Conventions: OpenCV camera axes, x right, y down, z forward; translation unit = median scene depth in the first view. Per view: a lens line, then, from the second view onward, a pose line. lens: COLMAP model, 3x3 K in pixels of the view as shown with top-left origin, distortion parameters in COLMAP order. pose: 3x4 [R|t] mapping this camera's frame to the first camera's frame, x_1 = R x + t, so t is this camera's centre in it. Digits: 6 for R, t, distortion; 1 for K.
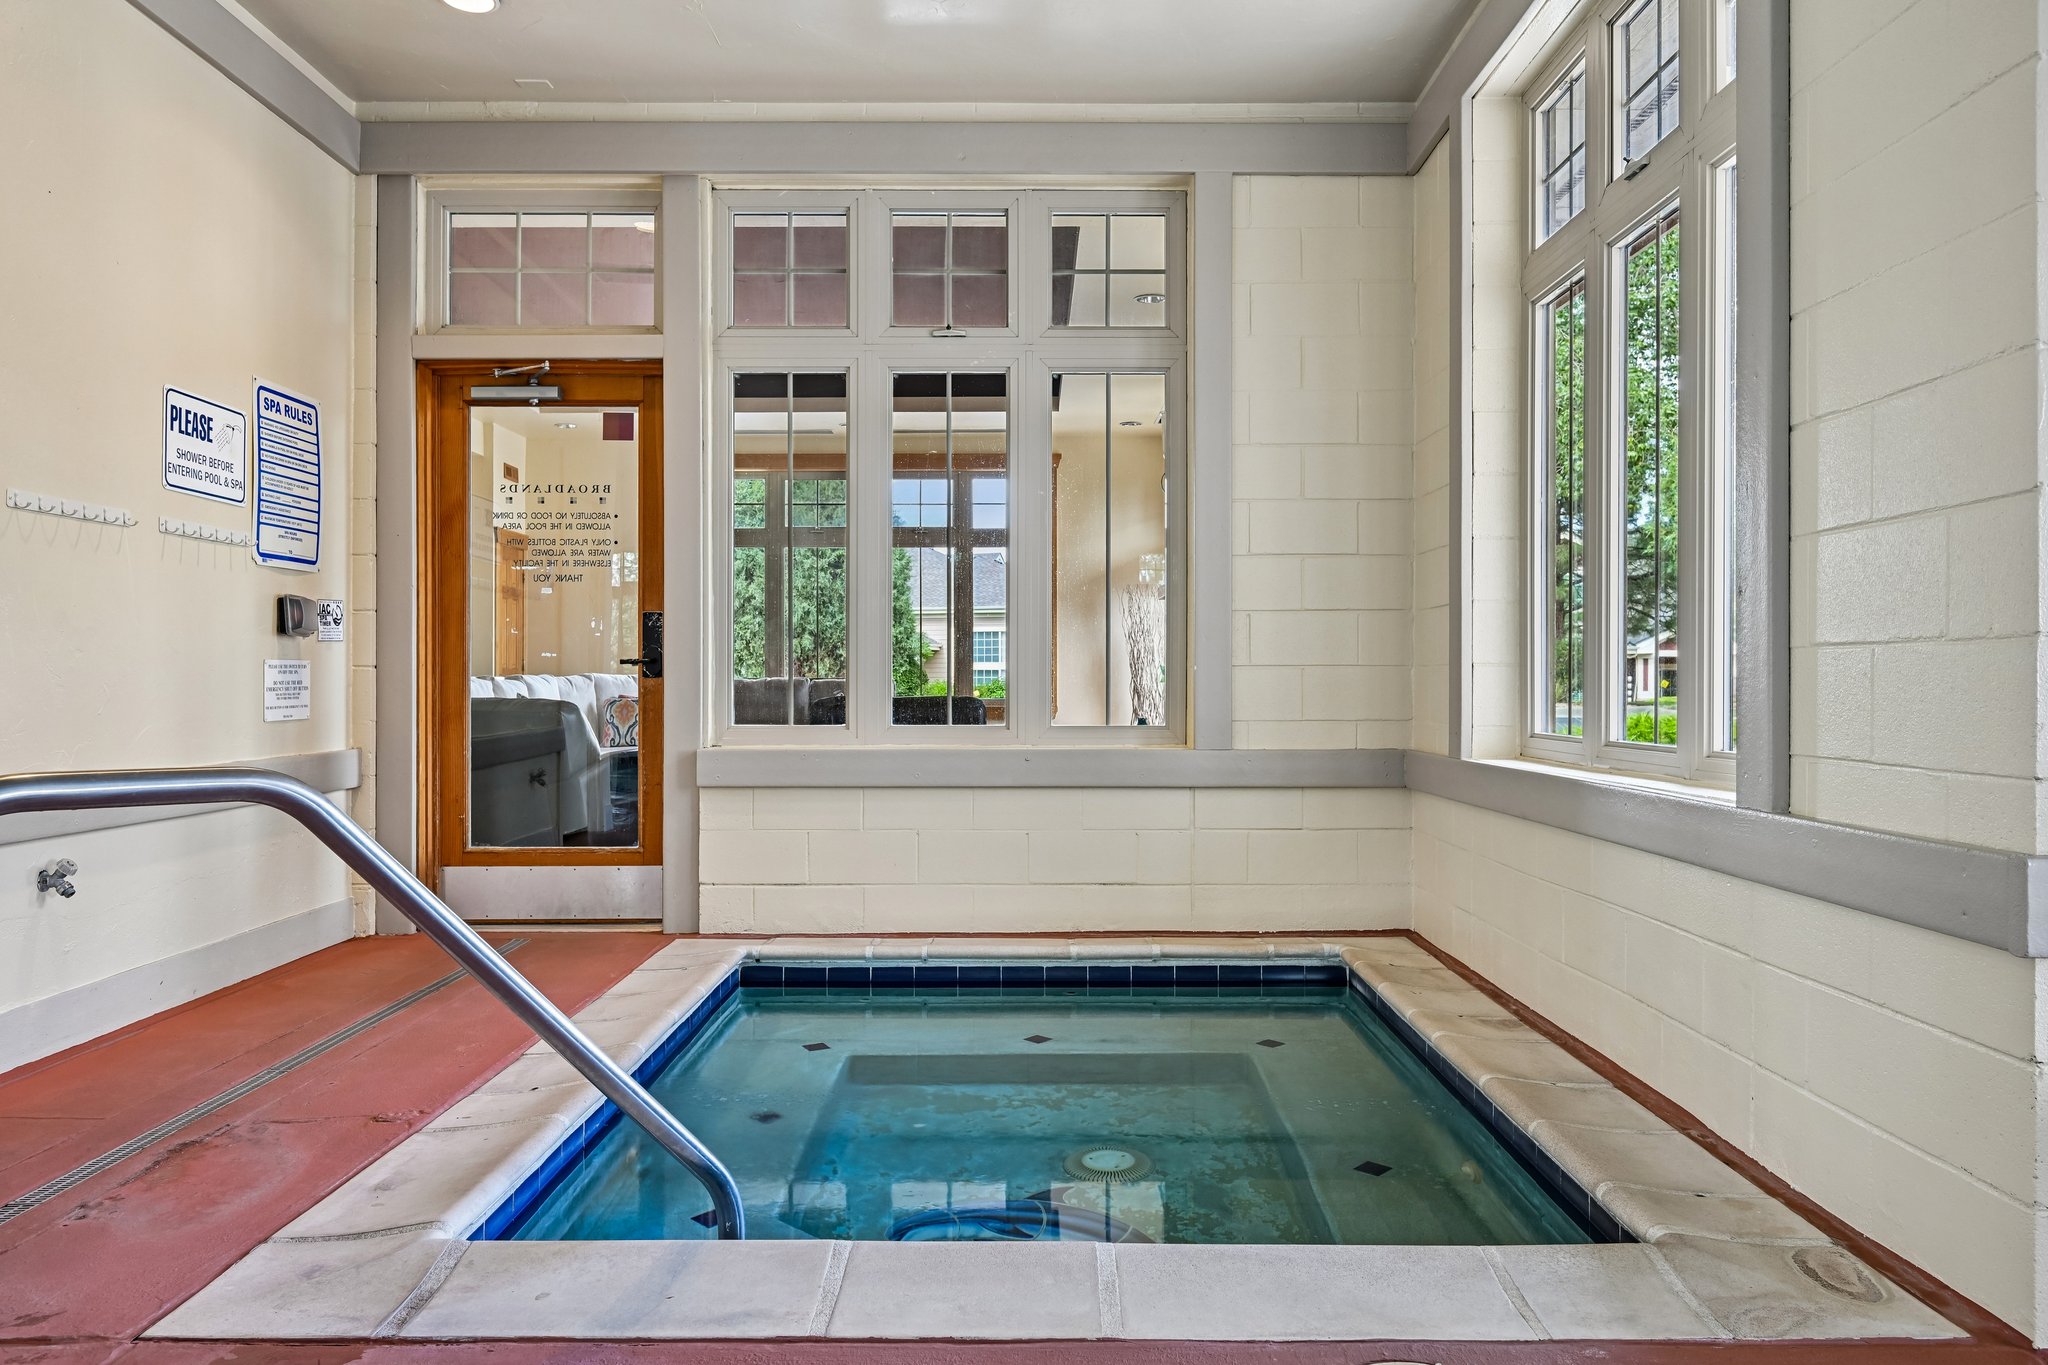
lens RADIAL K [[1451.3, 0, 1024.0], [0, 1451.3, 682.5], [0, 0, 1]] dist [-0.005496, 0.000124]
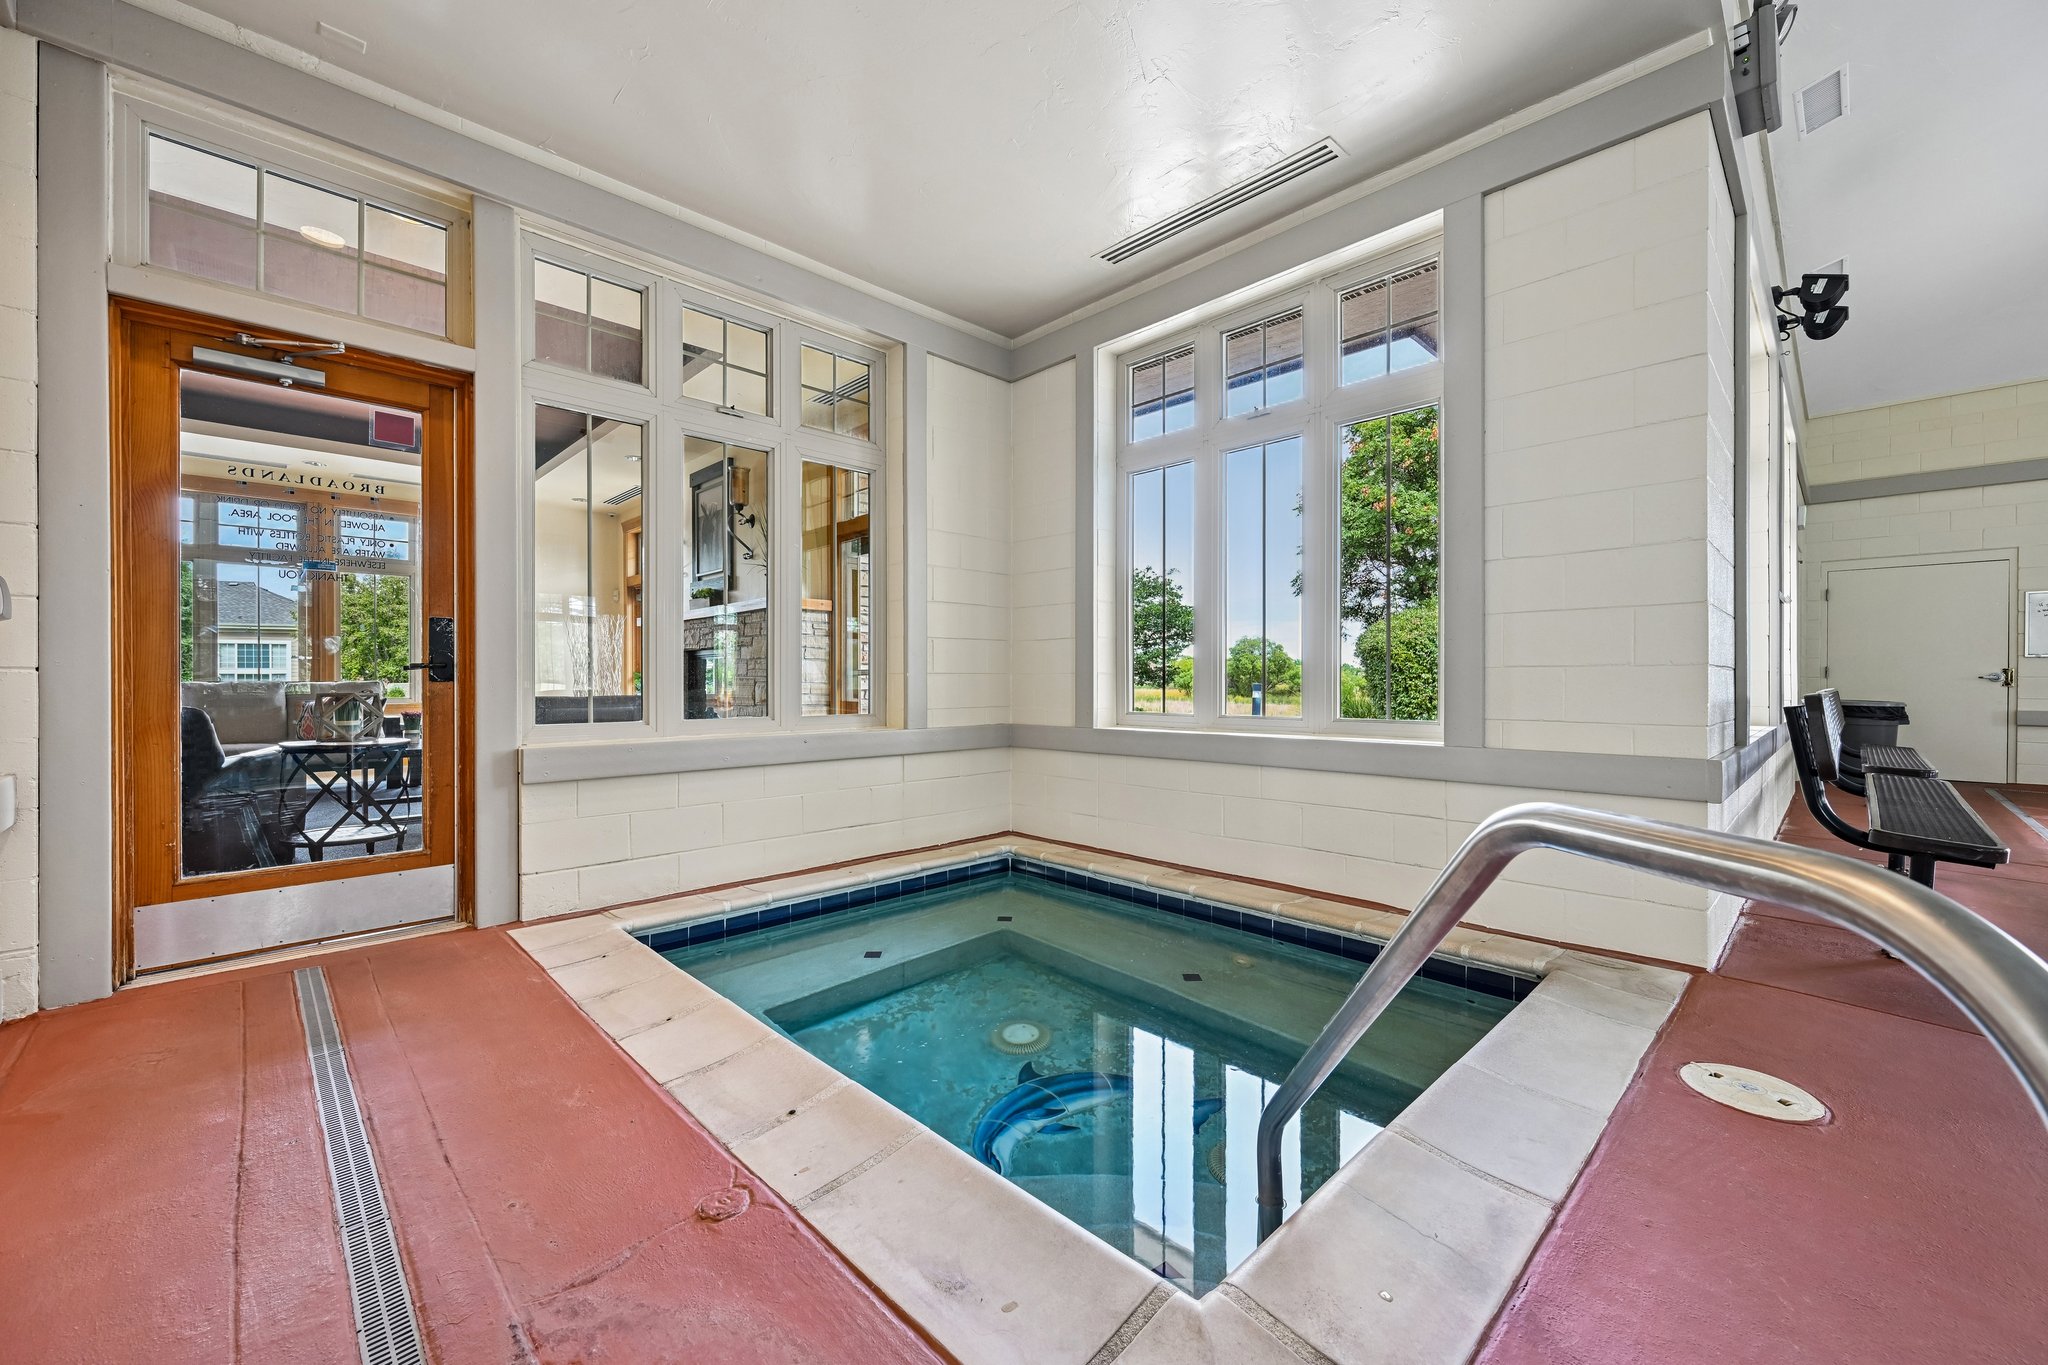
lens RADIAL K [[804.7, 0, 1028.0], [0, 804.7, 684.3], [0, 0, 1]] dist [-0.002618, 0.000034]
pose [[0.711060, -0.003984, 0.703120, -0.372472], [0.000653, 0.999987, 0.005006, -0.004329], [-0.703131, -0.003100, 0.711053, 0.317152]]
